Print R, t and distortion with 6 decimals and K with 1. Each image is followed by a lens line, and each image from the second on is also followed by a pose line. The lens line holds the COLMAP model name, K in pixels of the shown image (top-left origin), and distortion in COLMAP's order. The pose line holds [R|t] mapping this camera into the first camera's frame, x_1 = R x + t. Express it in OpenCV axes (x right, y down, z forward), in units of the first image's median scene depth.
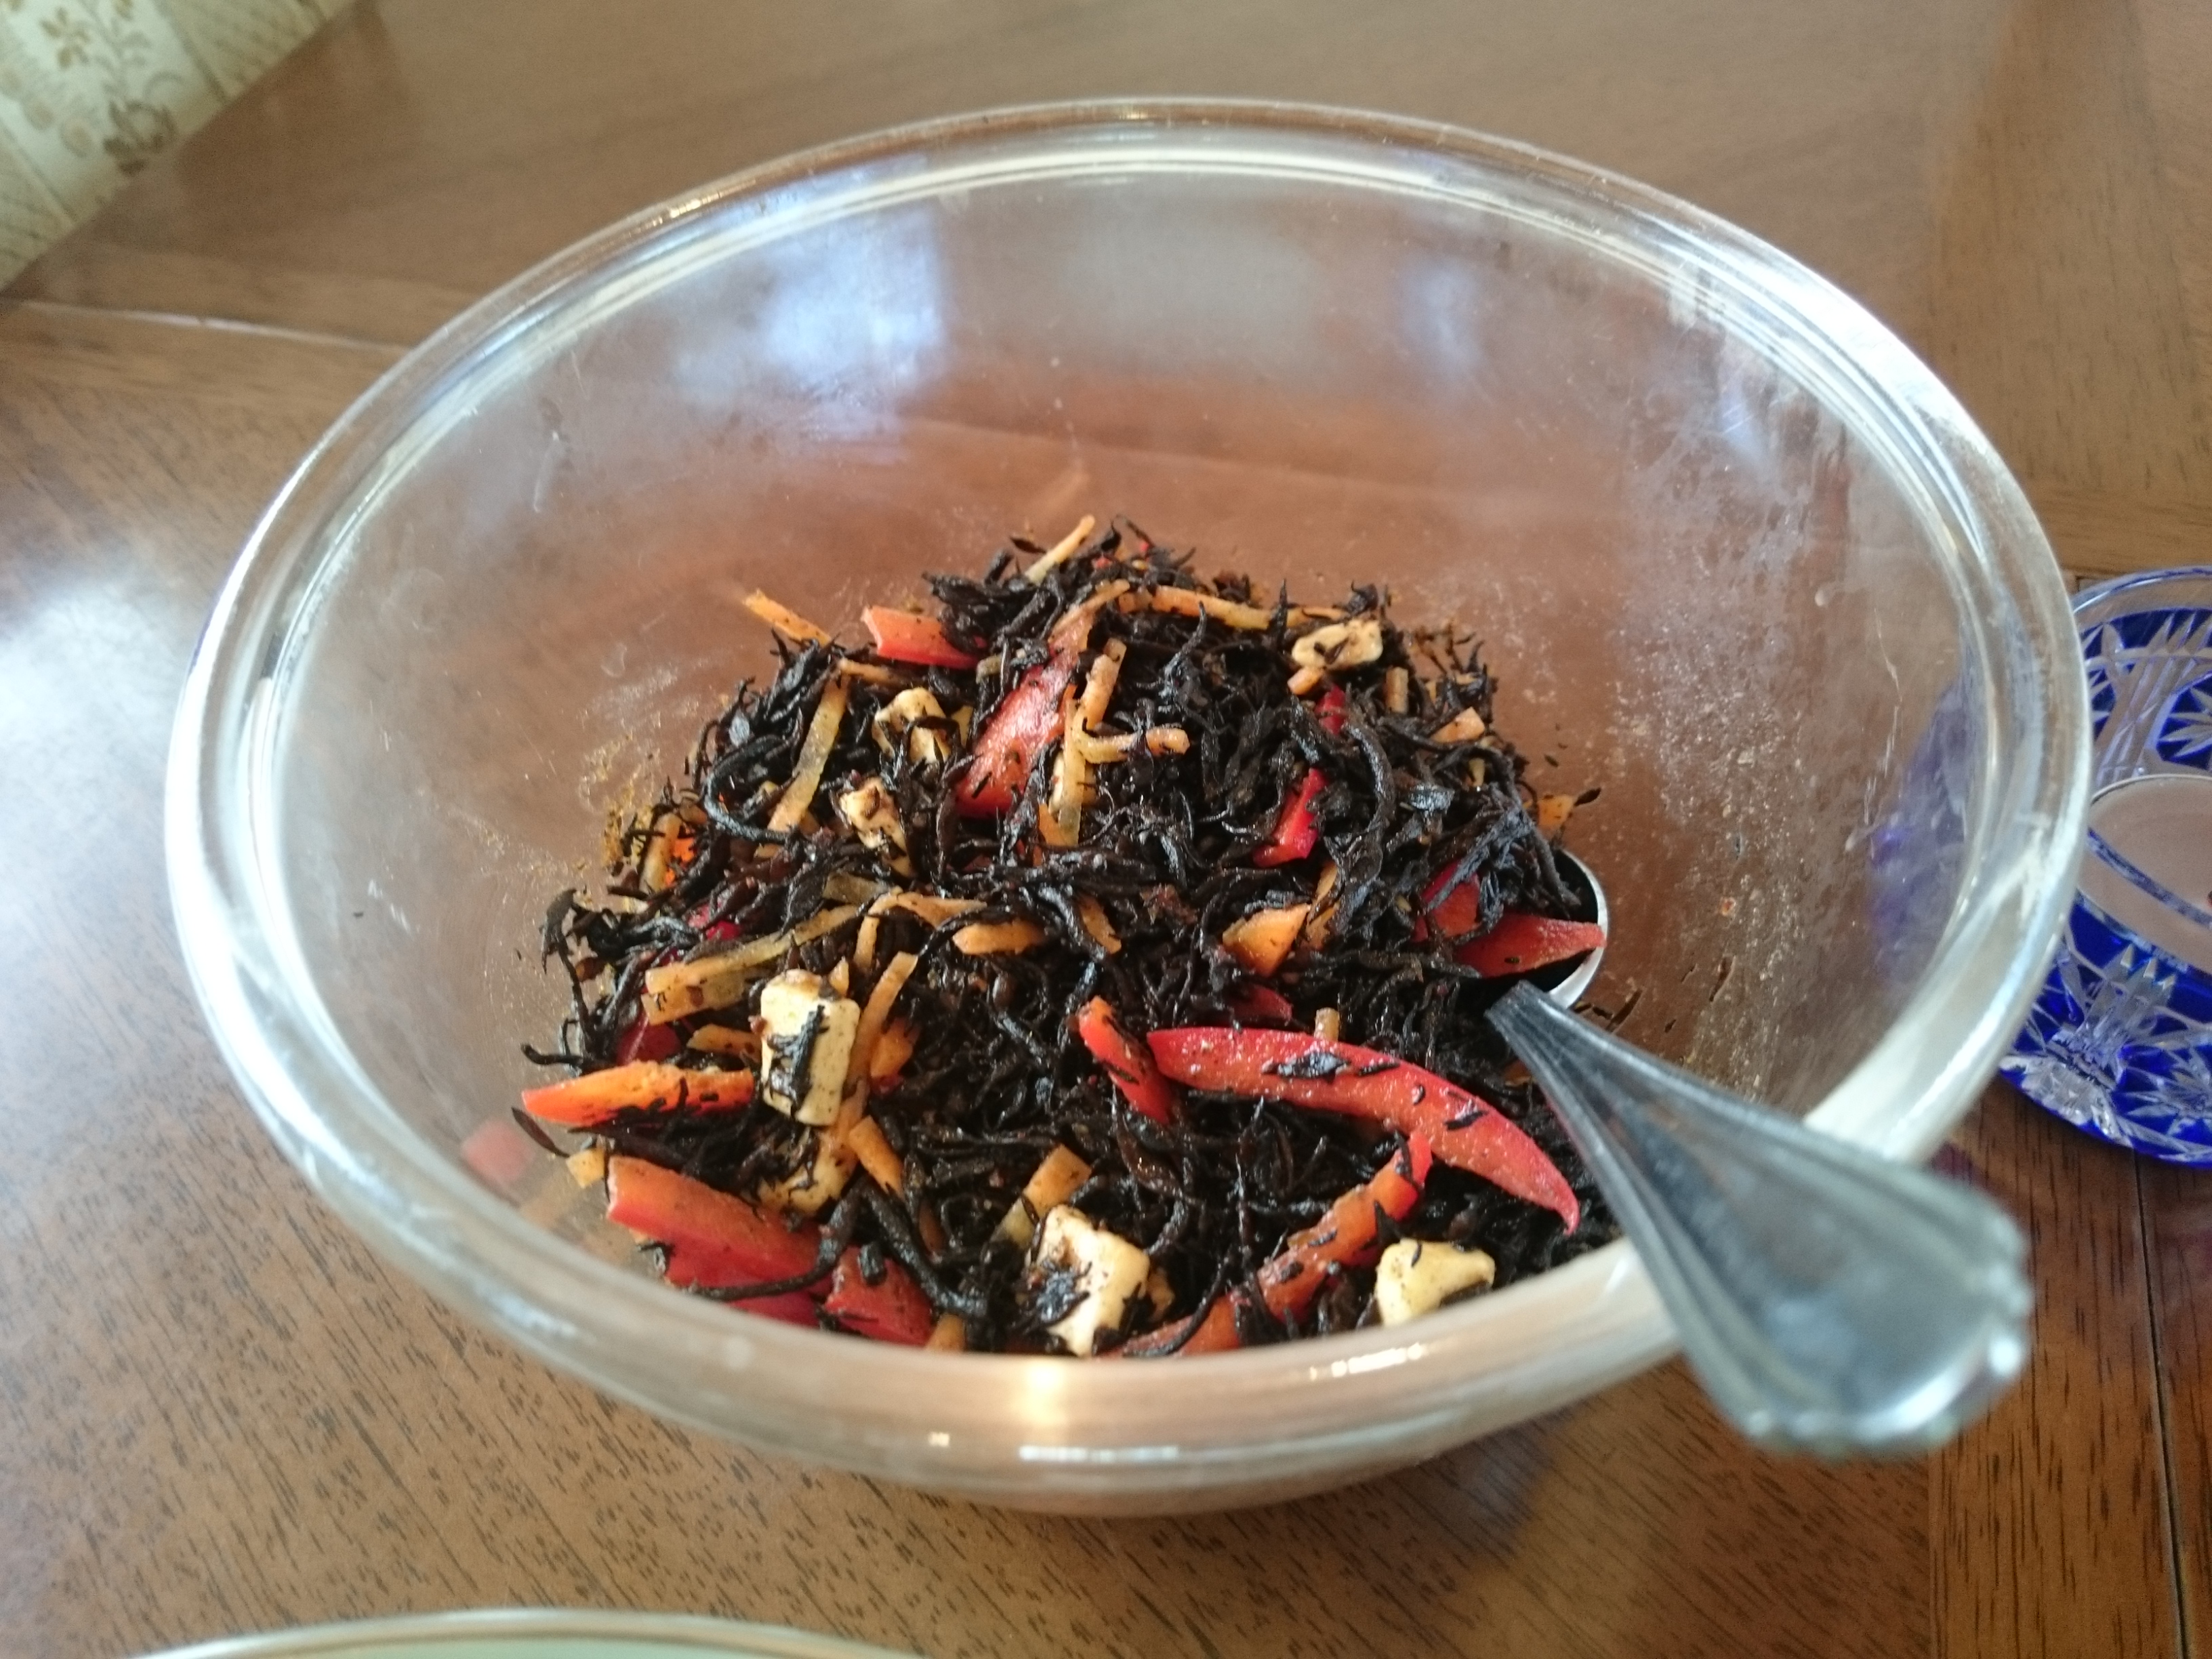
lens RADIAL K [[1645.4, 0, 1109.9], [0, 1645.4, 830.8], [0, 0, 1]] dist [0.014454, -0.002982]
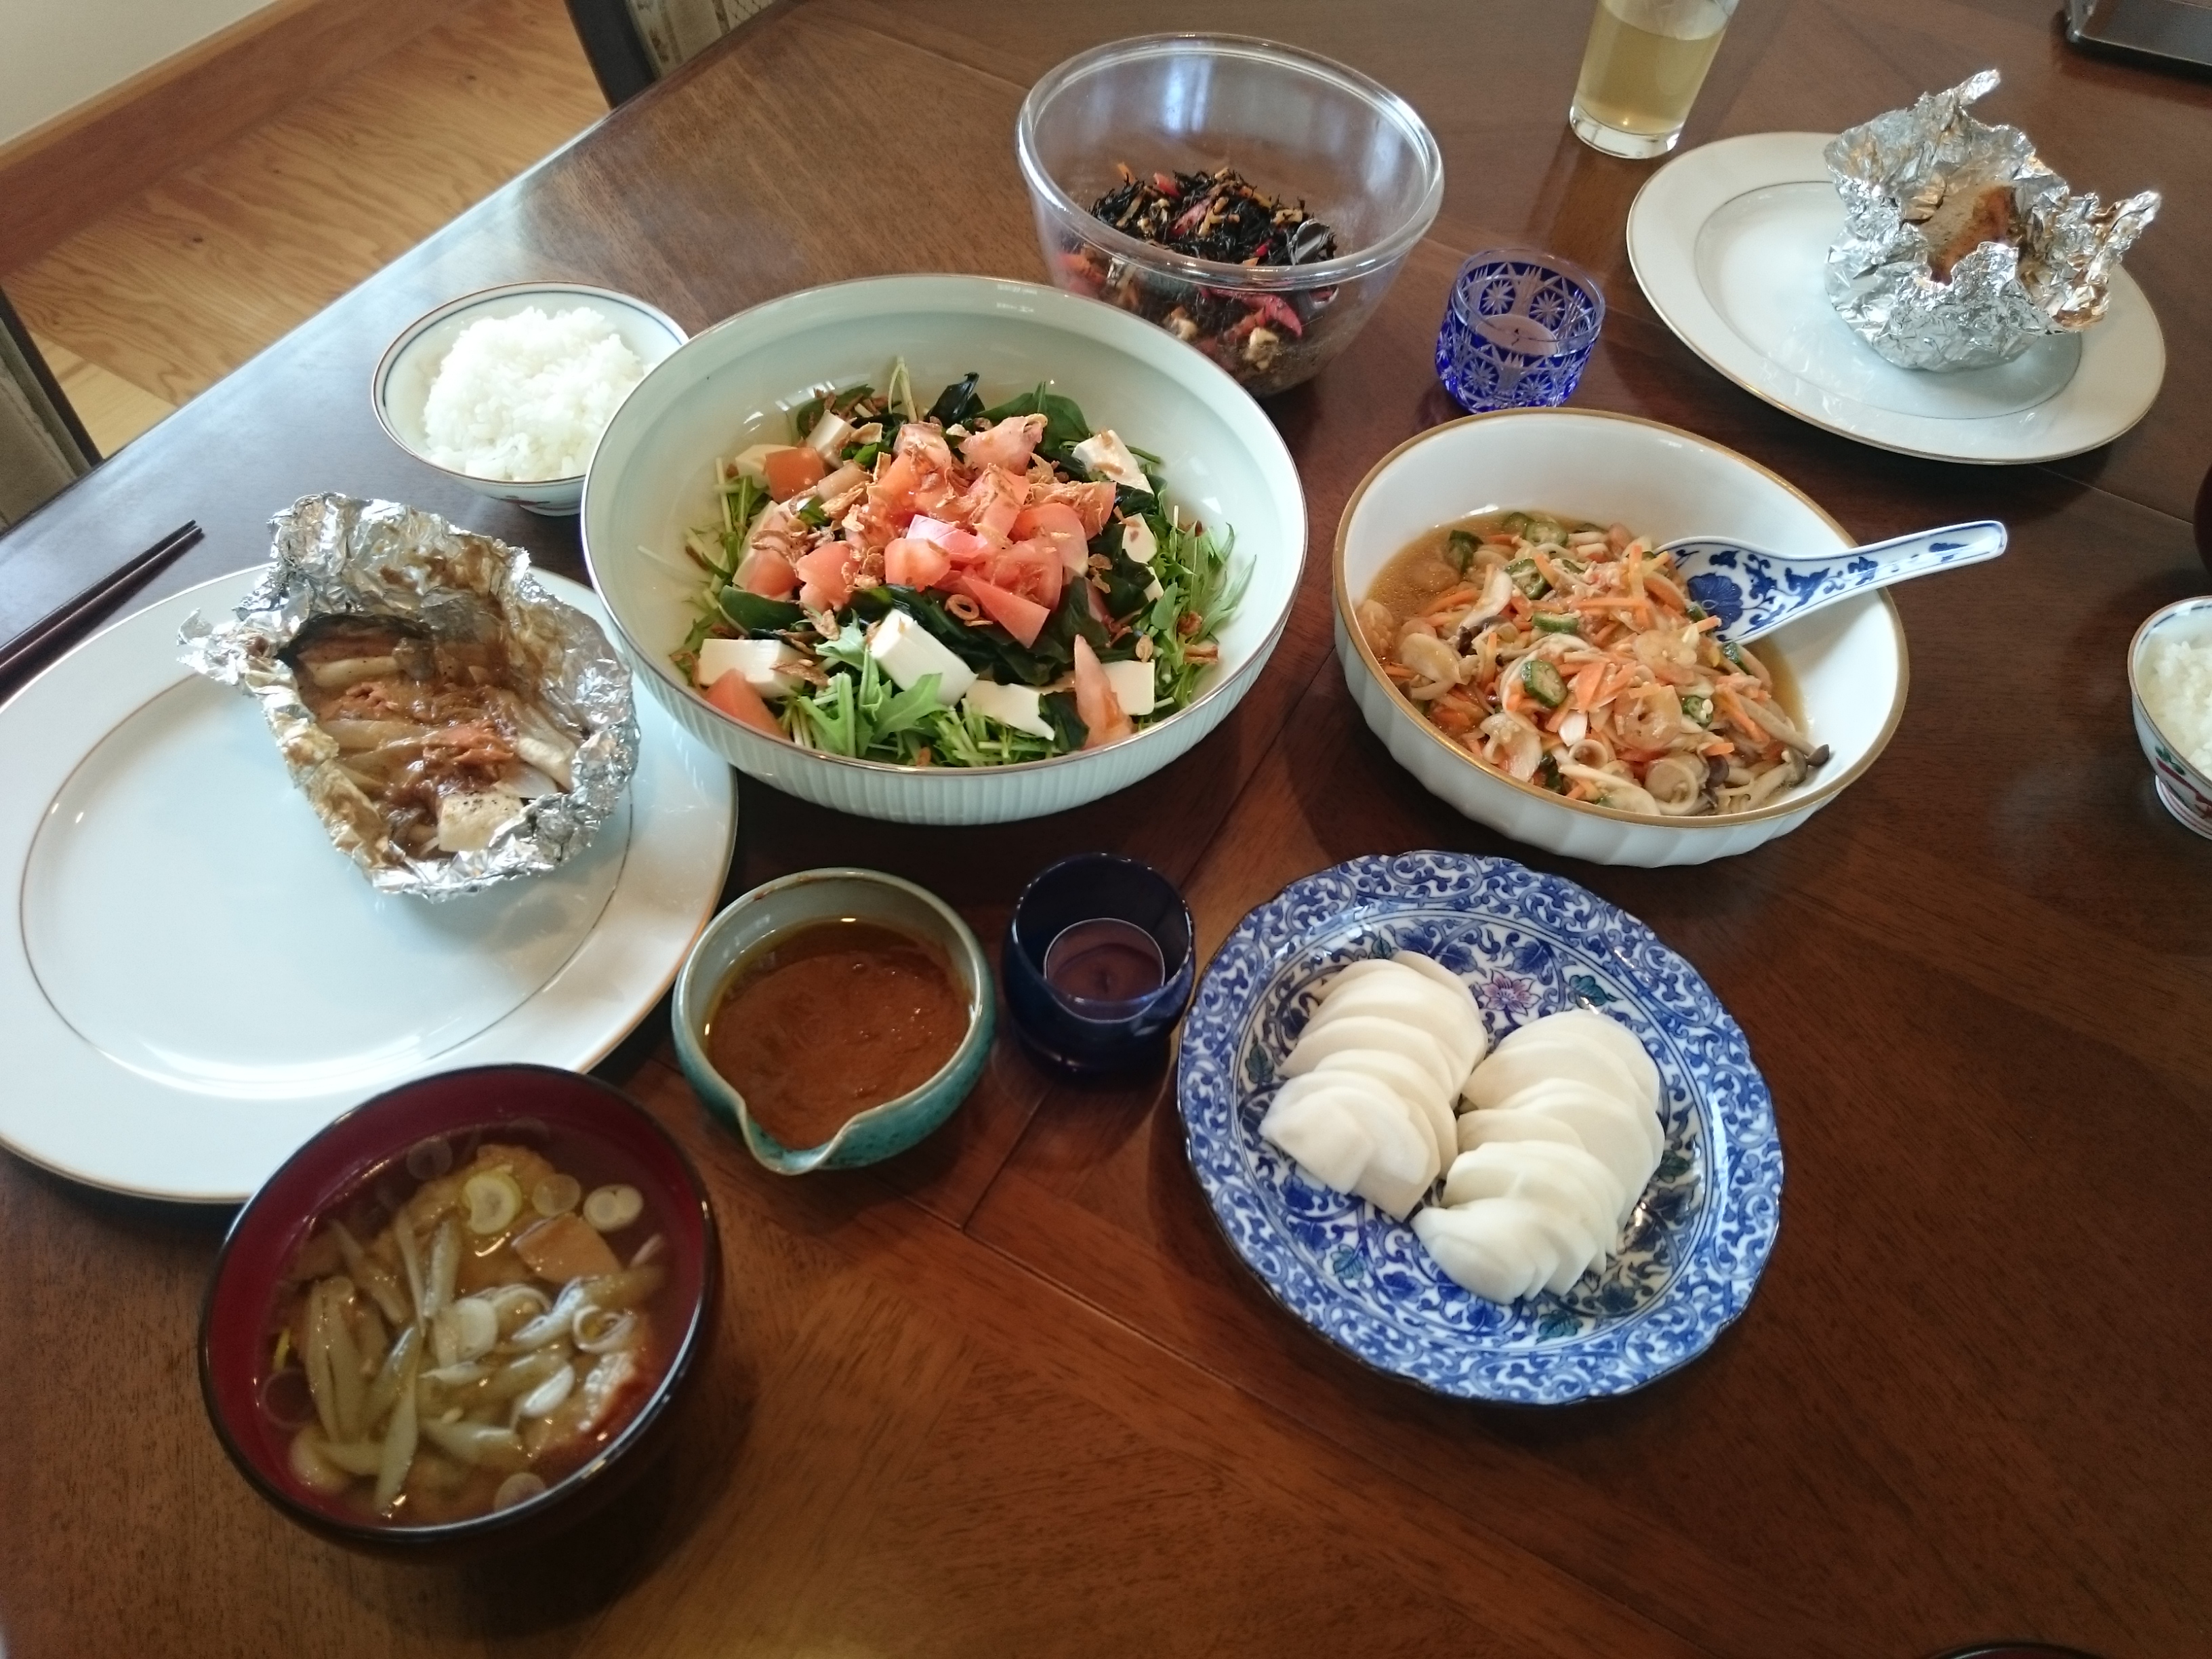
lens RADIAL K [[1645.4, 0, 1100.3], [0, 1645.4, 810.7], [0, 0, 1]] dist [0.014454, -0.002982]
pose [[0.967903, 0.251136, -0.009738, 0.102737], [-0.250345, 0.966824, 0.050772, 1.004432], [0.022165, -0.046705, 0.998663, -2.471387]]
